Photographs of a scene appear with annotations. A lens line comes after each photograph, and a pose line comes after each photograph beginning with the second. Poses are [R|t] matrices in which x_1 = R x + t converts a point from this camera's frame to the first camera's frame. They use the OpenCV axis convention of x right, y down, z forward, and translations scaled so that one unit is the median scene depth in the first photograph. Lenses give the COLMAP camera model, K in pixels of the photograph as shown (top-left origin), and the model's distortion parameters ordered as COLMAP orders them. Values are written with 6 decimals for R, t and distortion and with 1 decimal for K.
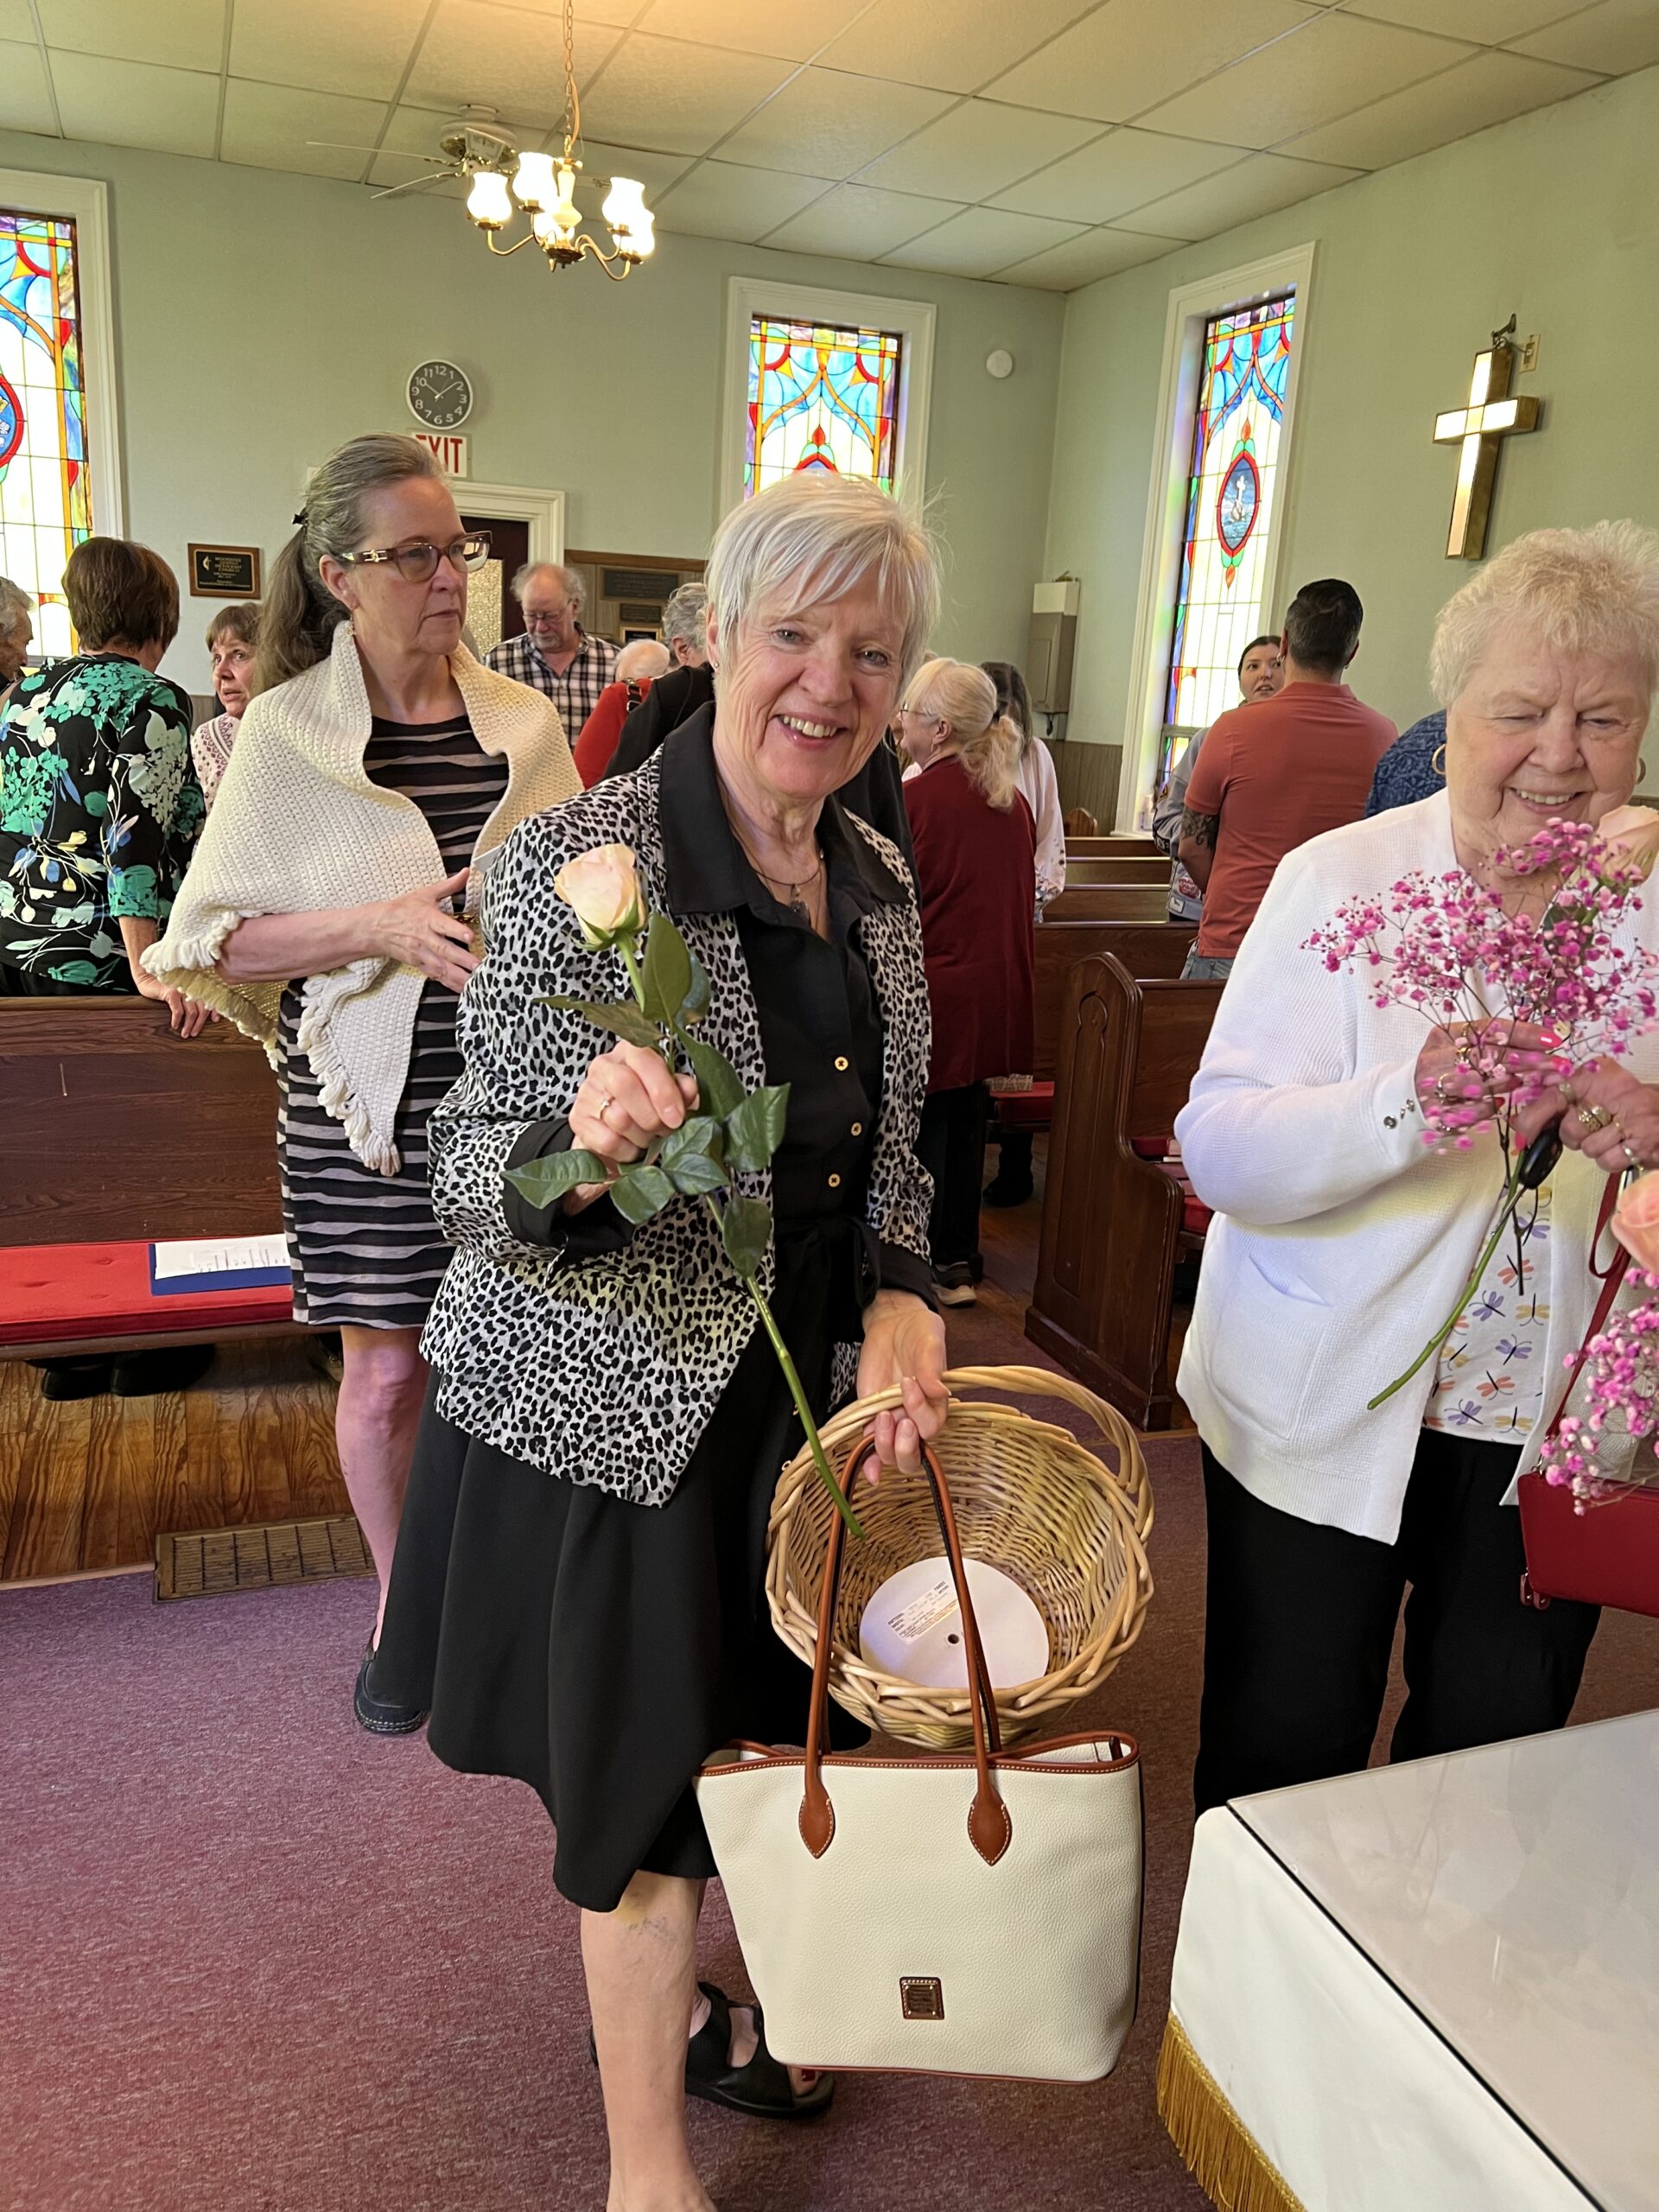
lens RADIAL K [[1668.9, 0, 827.3], [0, 1668.9, 1084.3], [0, 0, 1]] dist [0.052809, -0.063152]
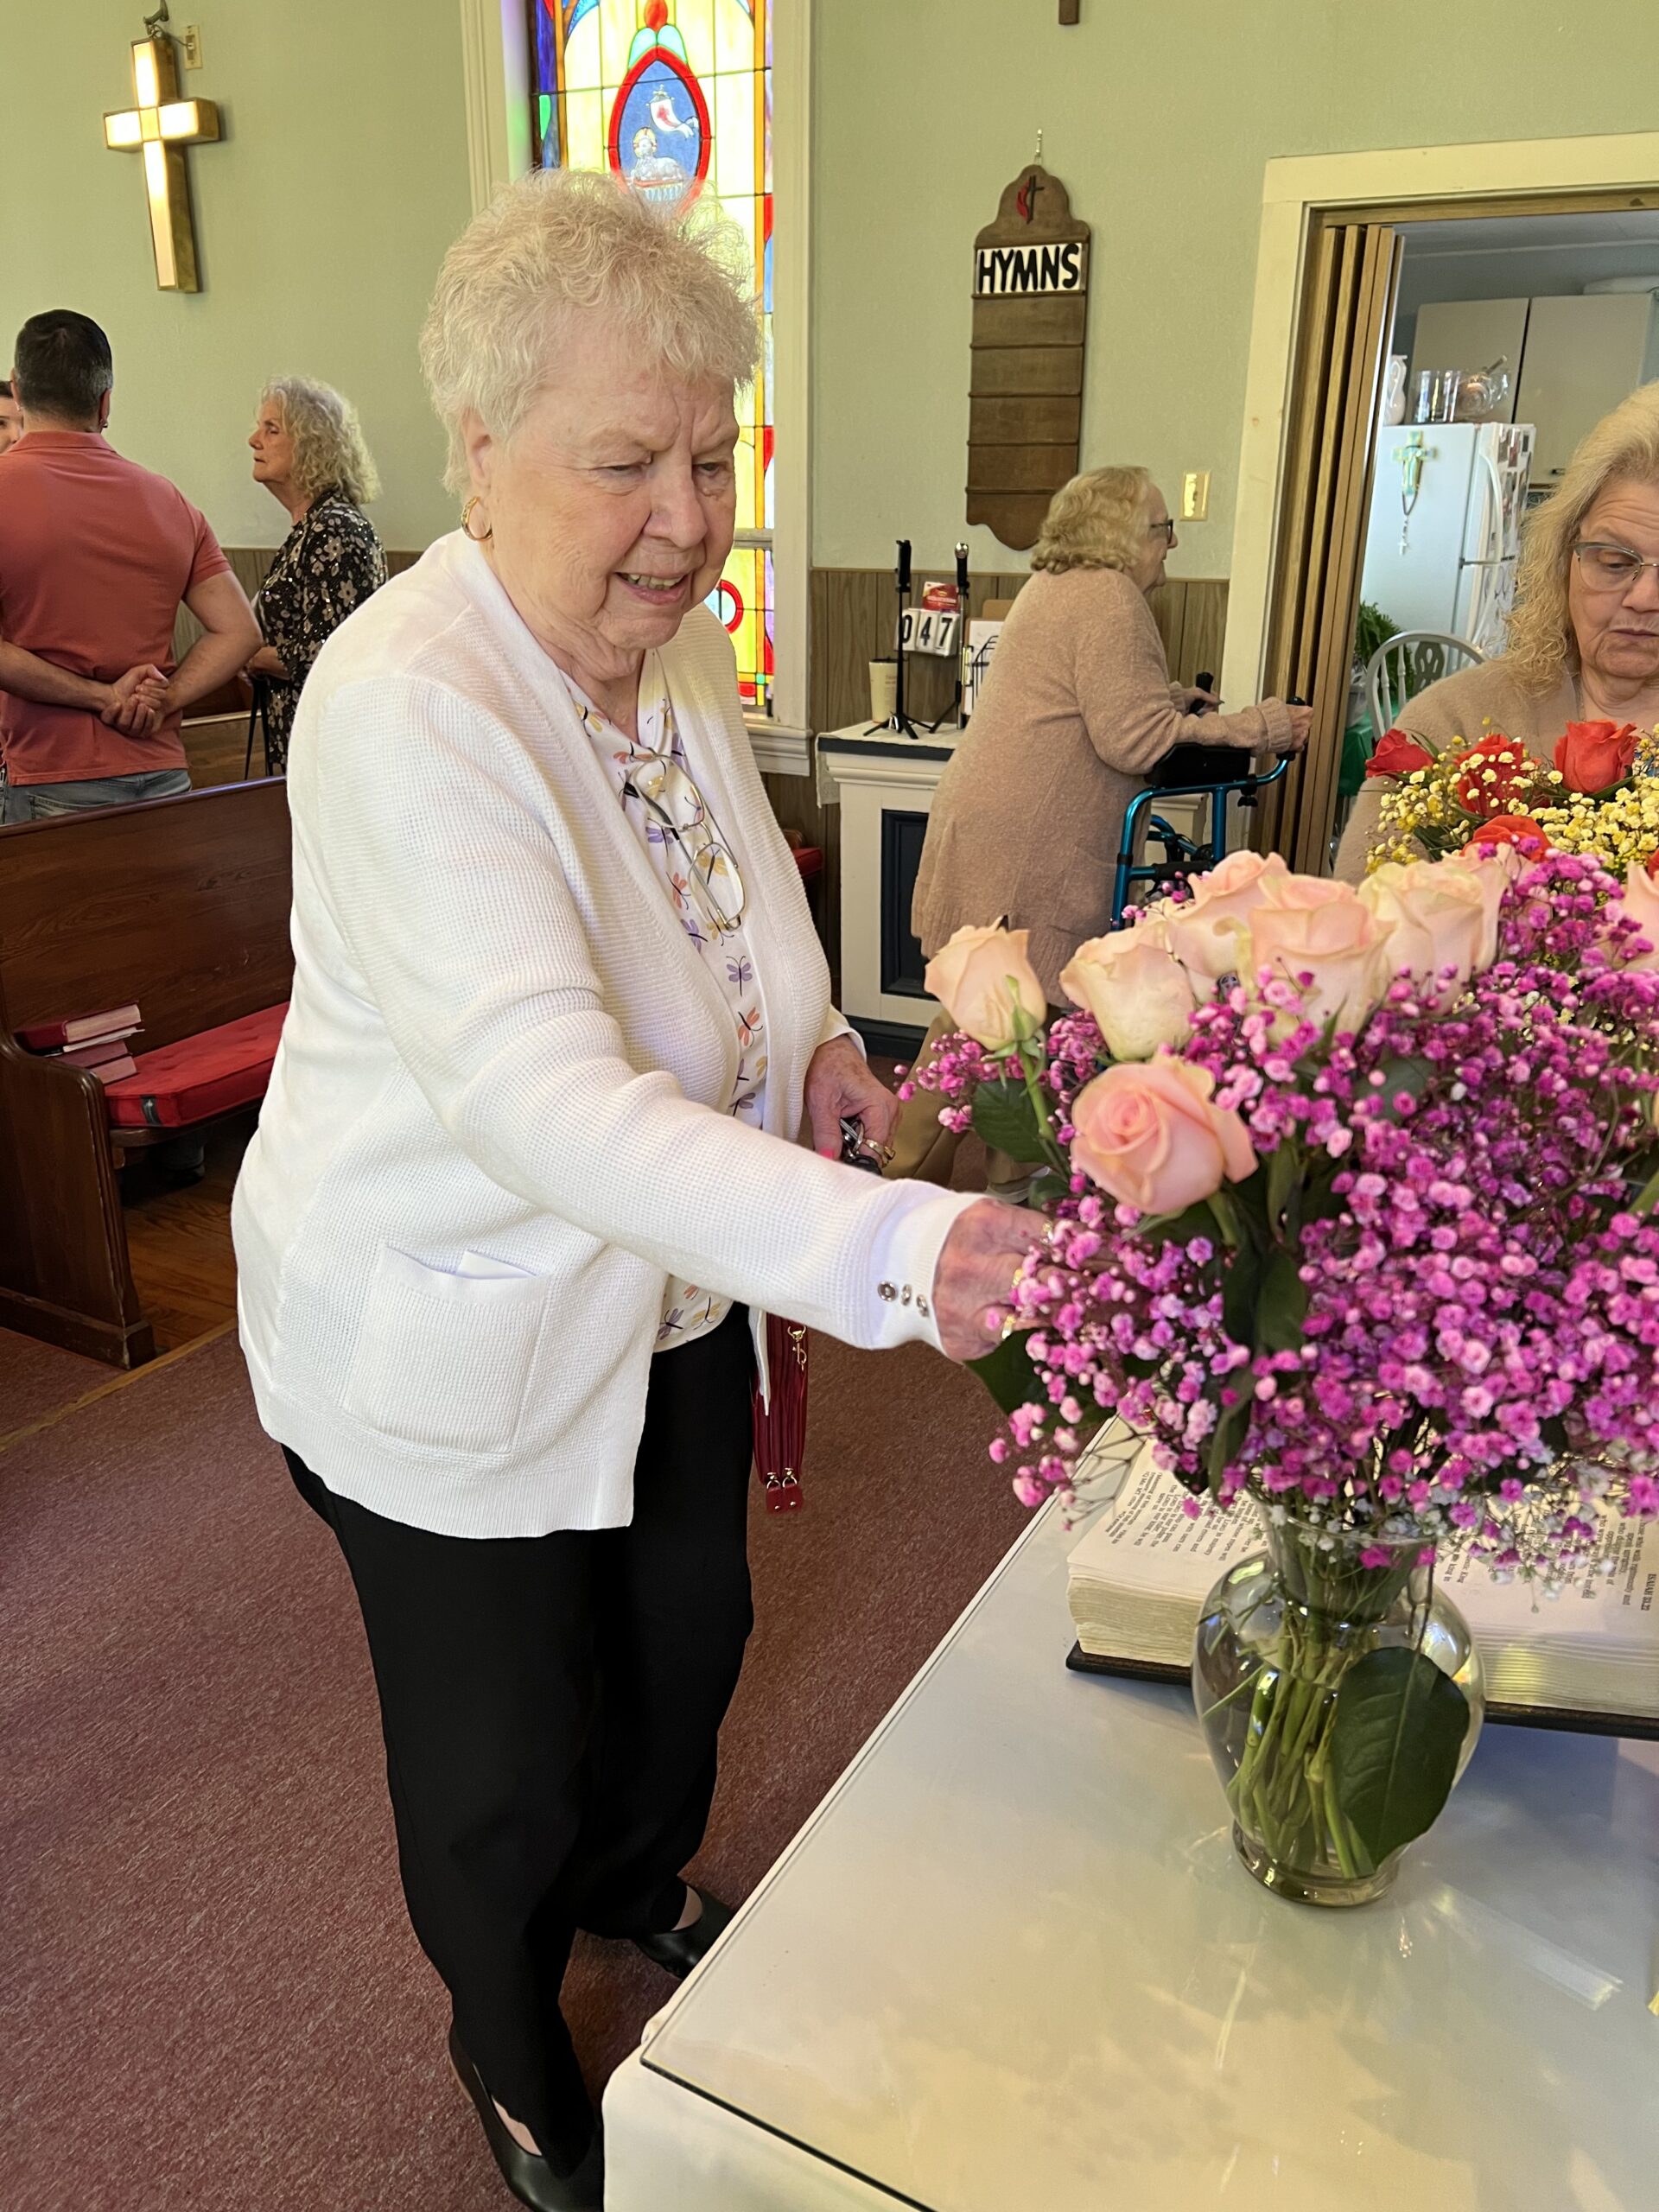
lens RADIAL K [[1668.9, 0, 830.3], [0, 1668.9, 1127.6], [0, 0, 1]] dist [0.052809, -0.063152]
pose [[0.763888, -0.278980, 0.581933, -0.001941], [0.186964, 0.958731, 0.214196, -0.011172], [-0.617673, -0.054821, 0.784522, 0.048200]]
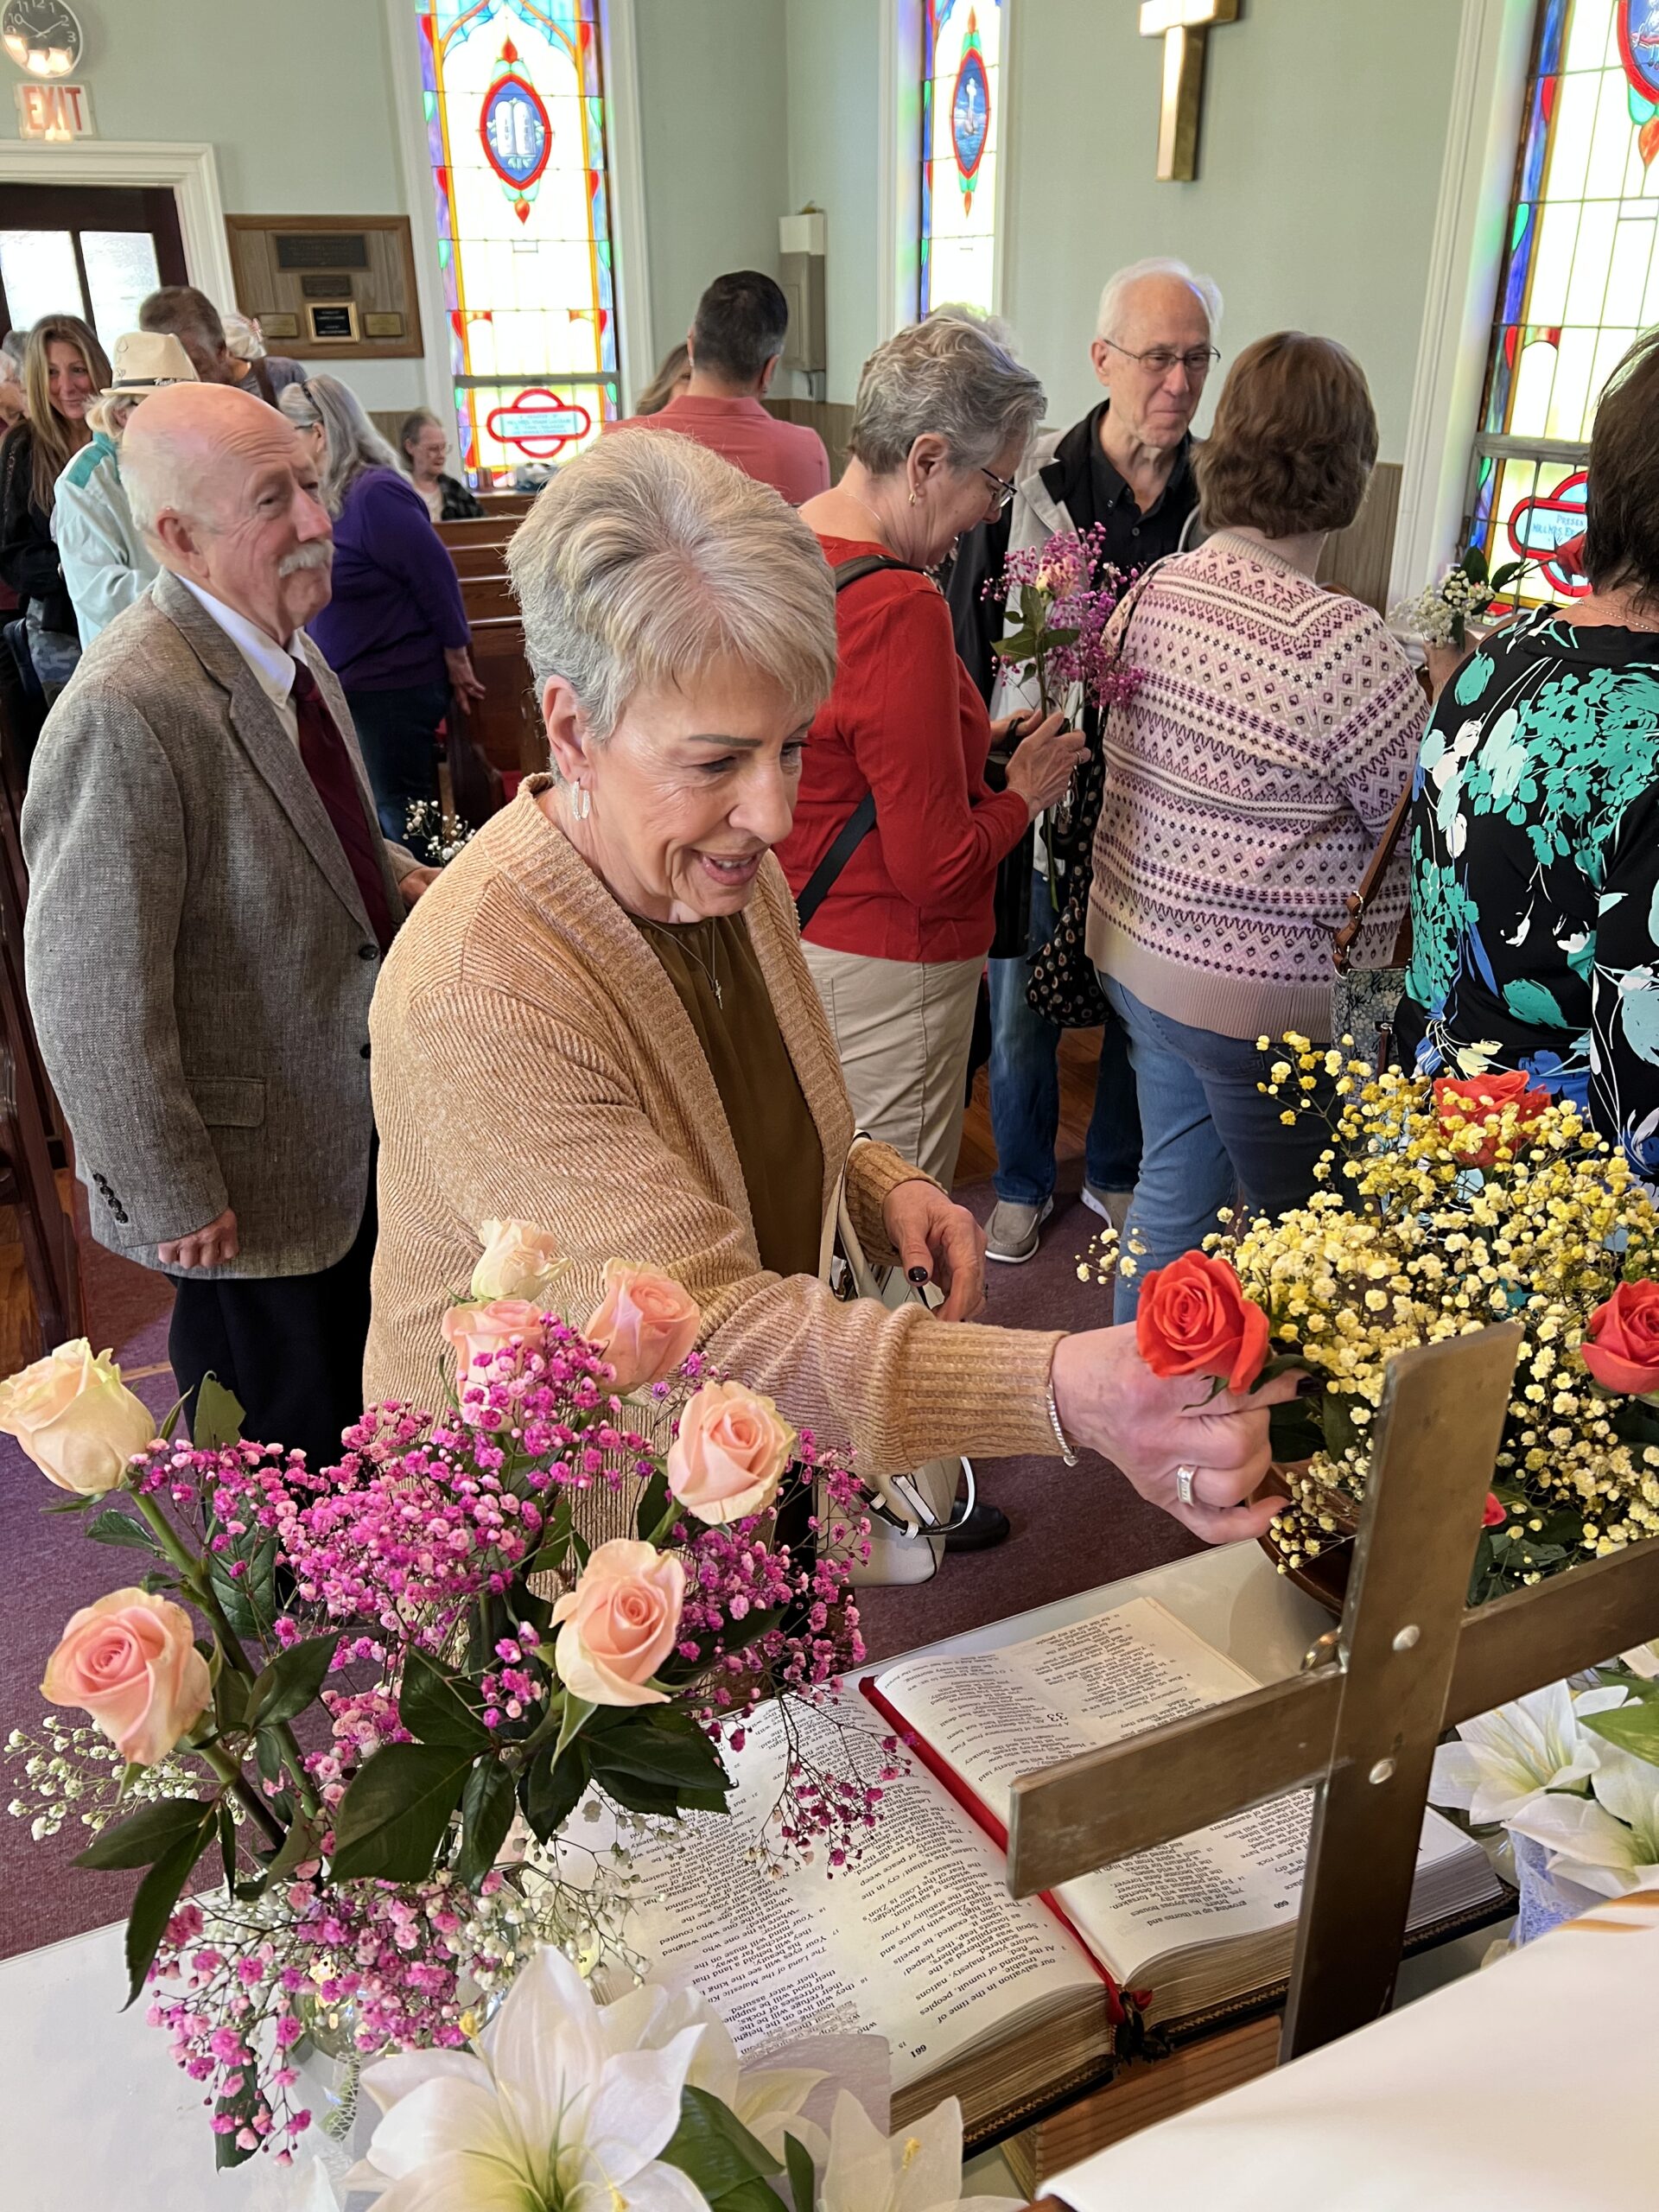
lens RADIAL K [[1668.9, 0, 835.0], [0, 1668.9, 1133.6], [0, 0, 1]] dist [0.052809, -0.063152]
pose [[0.995790, -0.084841, 0.034693, 0.098020], [0.075060, 0.972016, 0.222599, -0.026960], [-0.052608, -0.219057, 0.974293, 0.022092]]
